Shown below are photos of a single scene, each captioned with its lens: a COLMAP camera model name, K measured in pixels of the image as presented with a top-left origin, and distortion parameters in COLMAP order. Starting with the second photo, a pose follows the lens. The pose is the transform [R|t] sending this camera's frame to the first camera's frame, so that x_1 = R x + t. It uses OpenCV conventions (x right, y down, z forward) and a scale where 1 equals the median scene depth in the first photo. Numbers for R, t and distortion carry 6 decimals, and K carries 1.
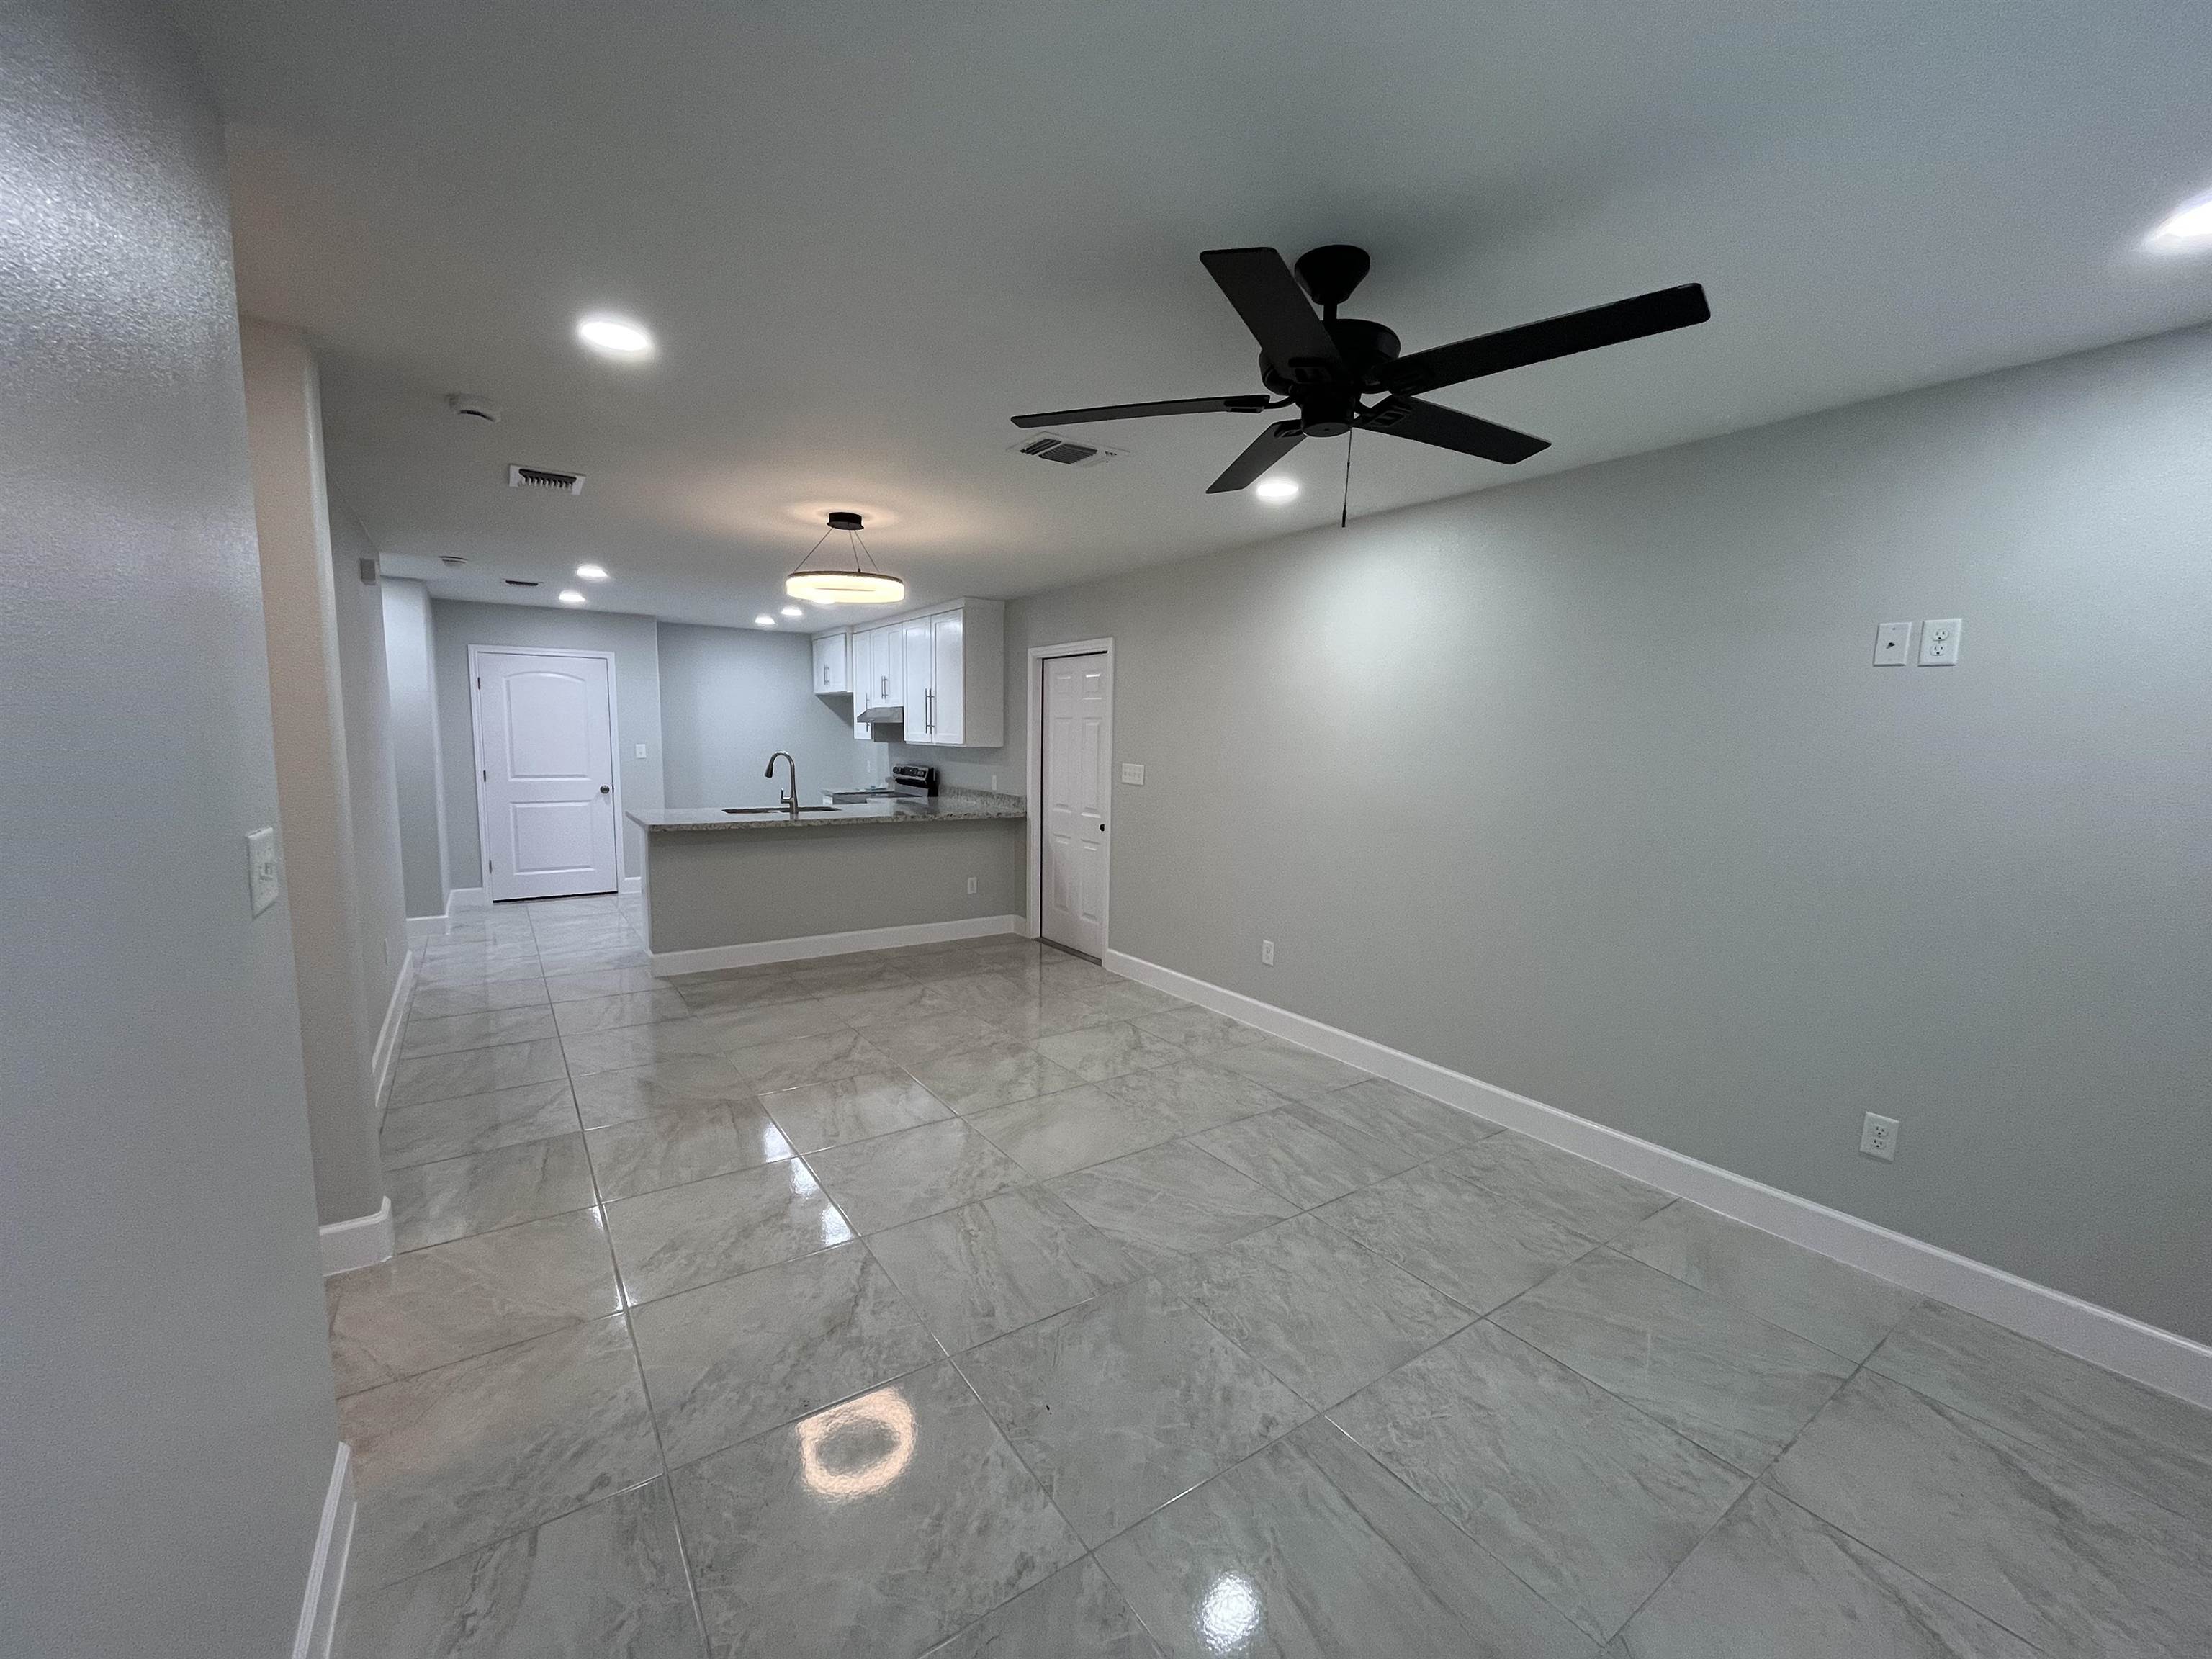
lens RADIAL K [[901.4, 0, 1106.1], [0, 901.4, 833.4], [0, 0, 1]] dist [-0.000213, -0.000292]
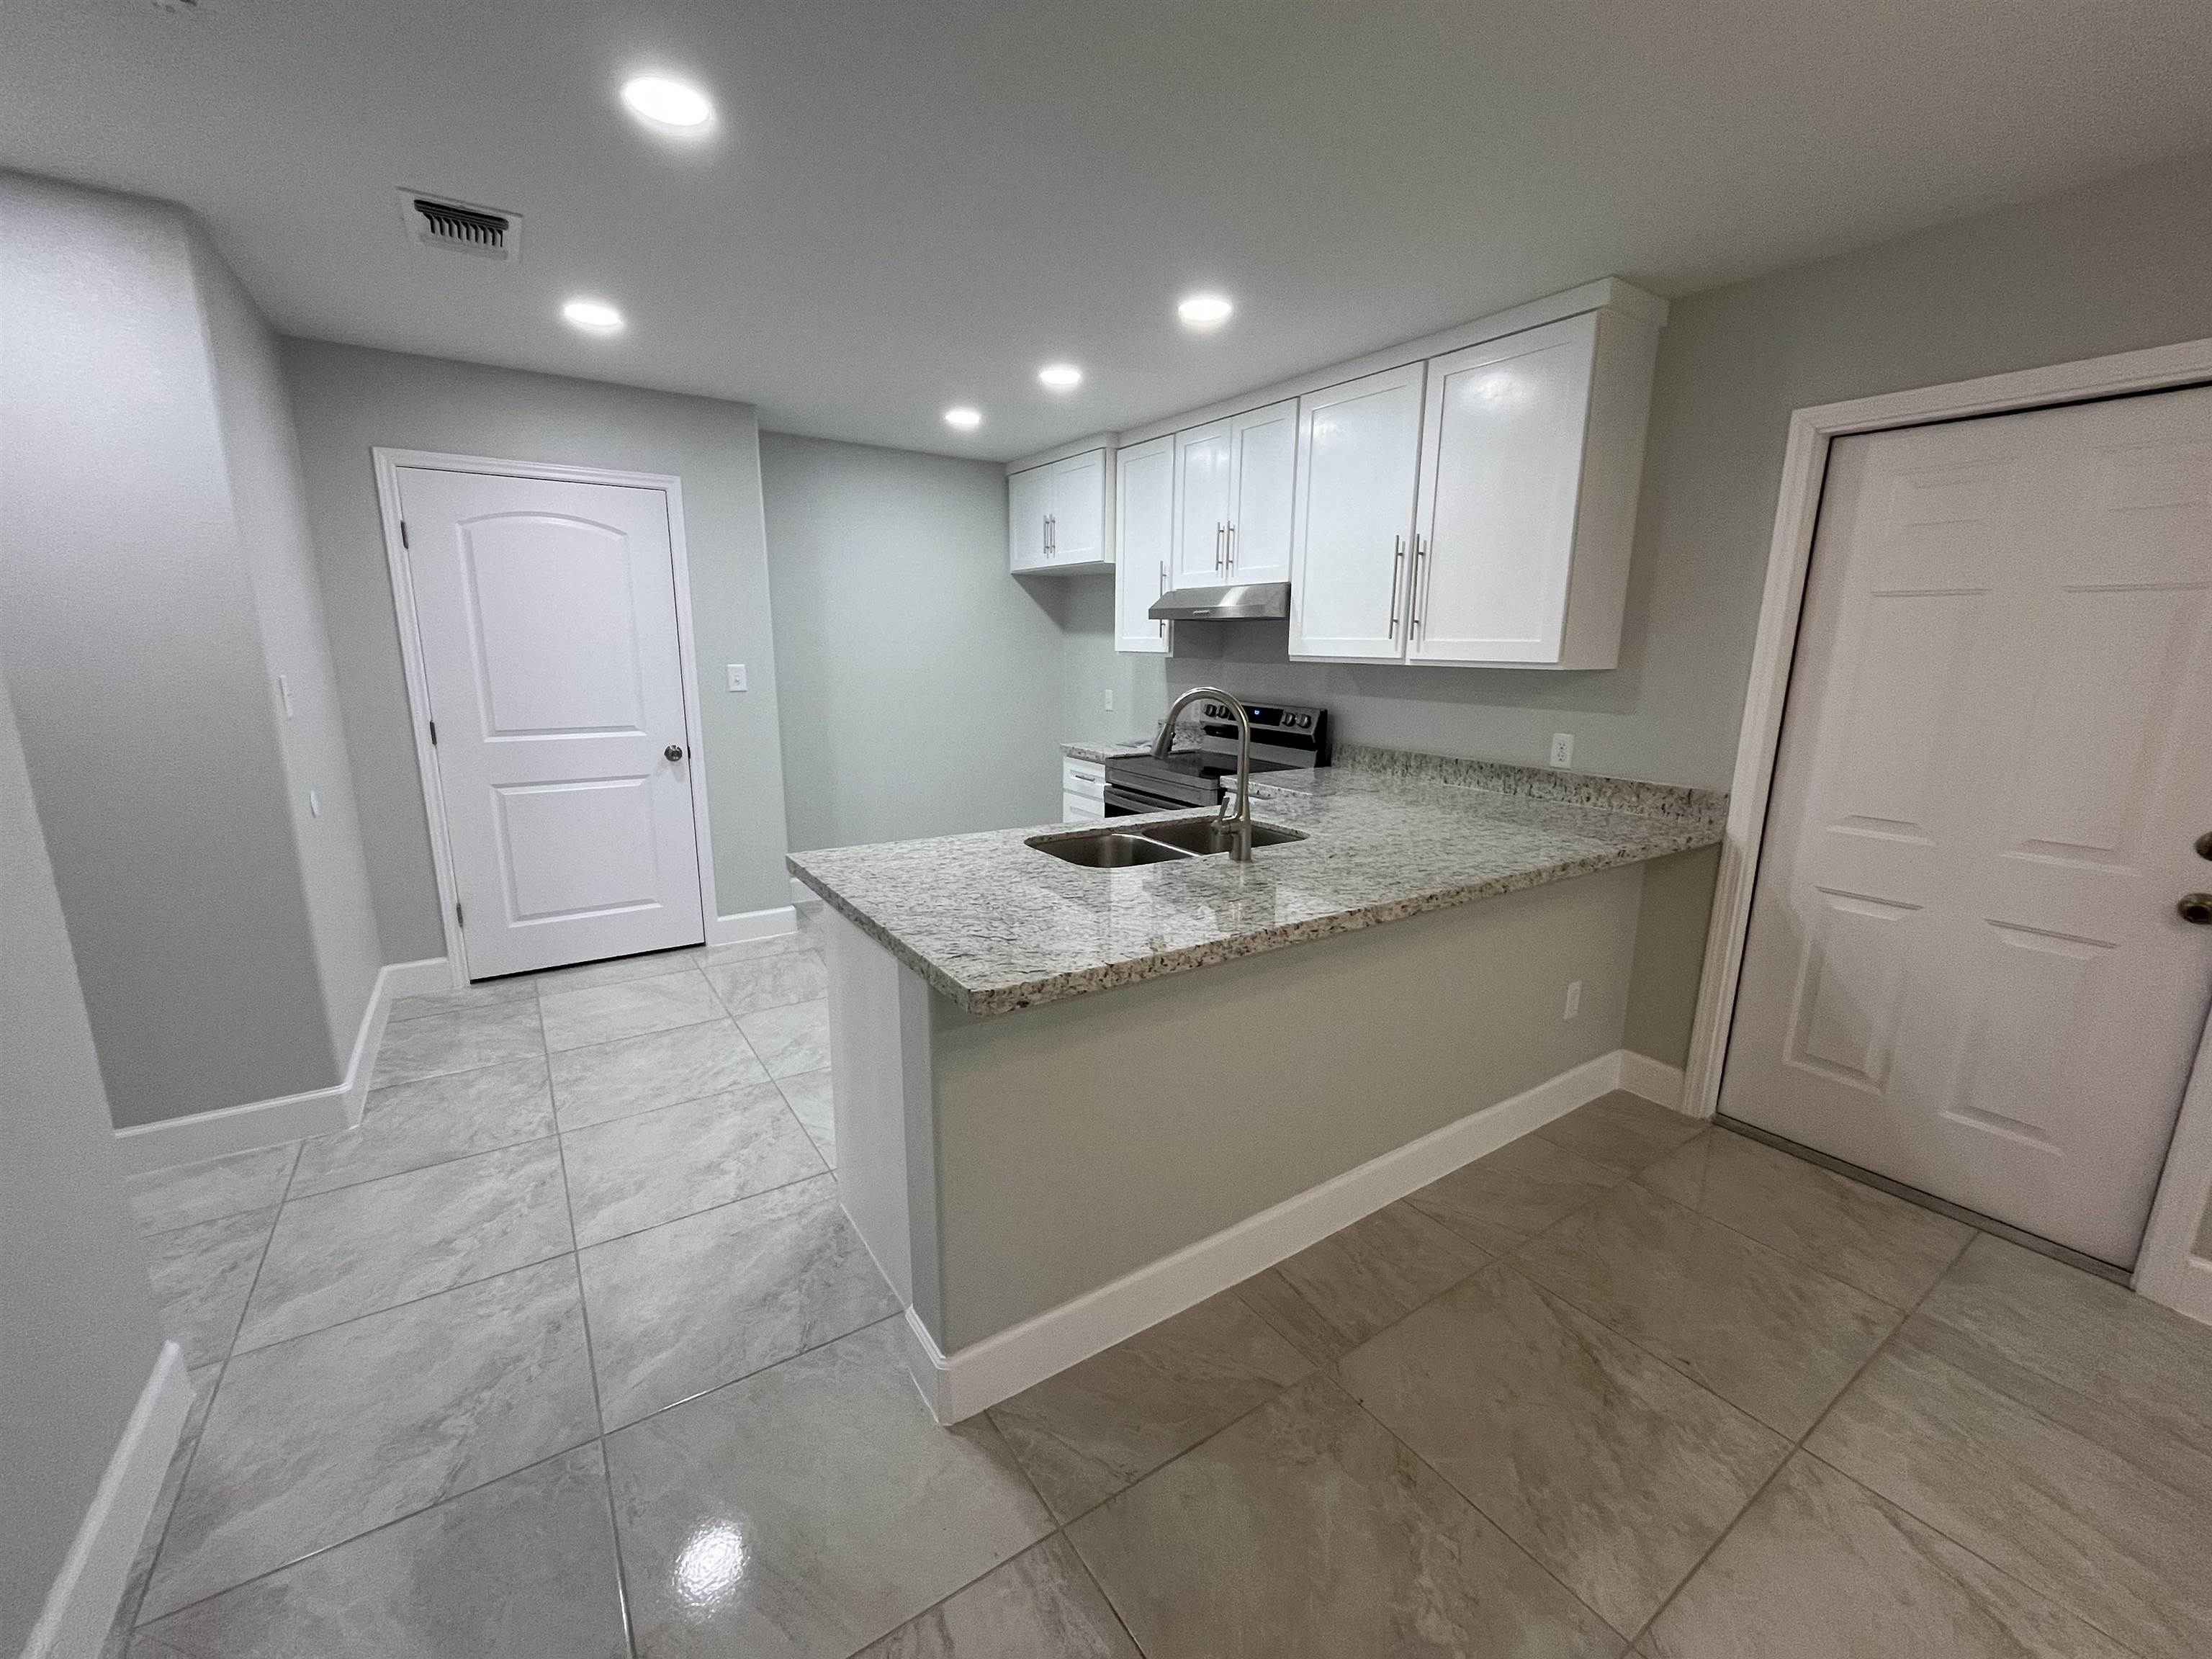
lens RADIAL K [[901.4, 0, 1105.3], [0, 901.4, 832.9], [0, 0, 1]] dist [-0.000213, -0.000292]
pose [[0.999929, -0.002093, -0.011744, -0.320117], [0.003220, 0.995303, 0.096760, -0.055257], [0.011486, -0.096791, 0.995238, 0.512502]]
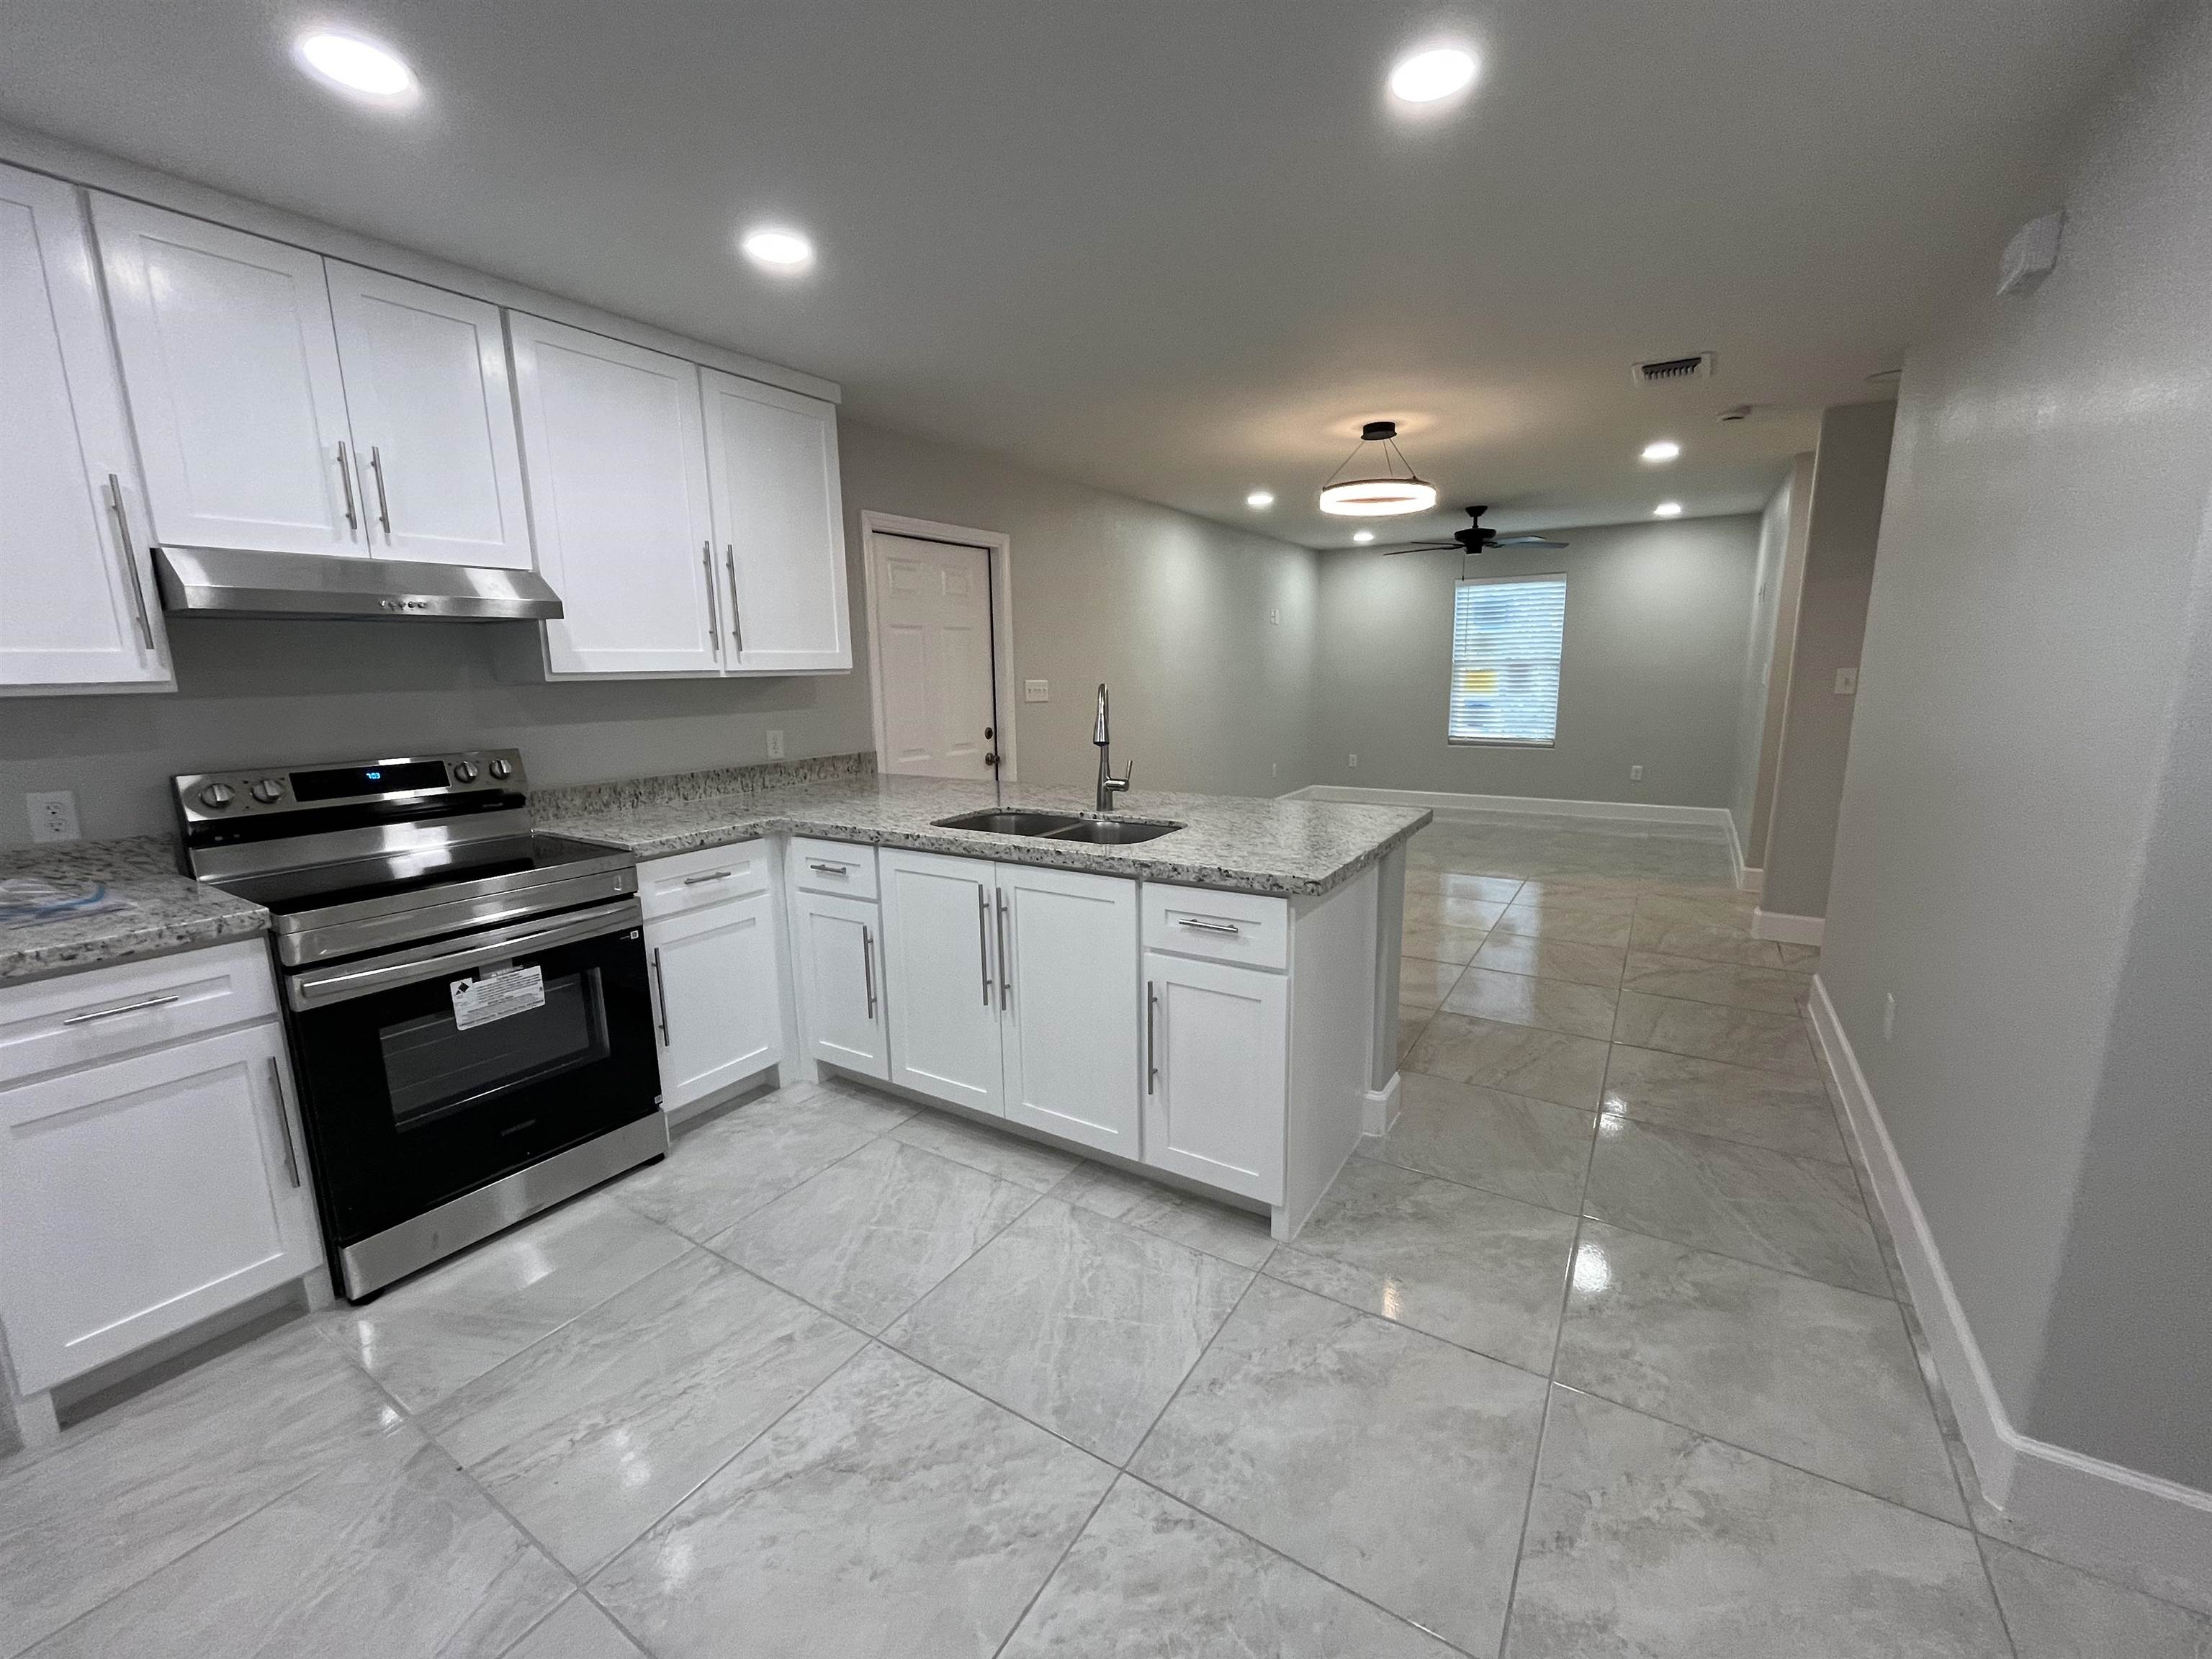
lens RADIAL K [[901.4, 0, 1101.9], [0, 901.4, 832.2], [0, 0, 1]] dist [-0.000213, -0.000292]
pose [[-0.393641, -0.177614, 0.901942, -0.404766], [0.115487, 0.963828, 0.240204, -0.068140], [-0.911981, 0.198717, -0.358890, 0.629899]]
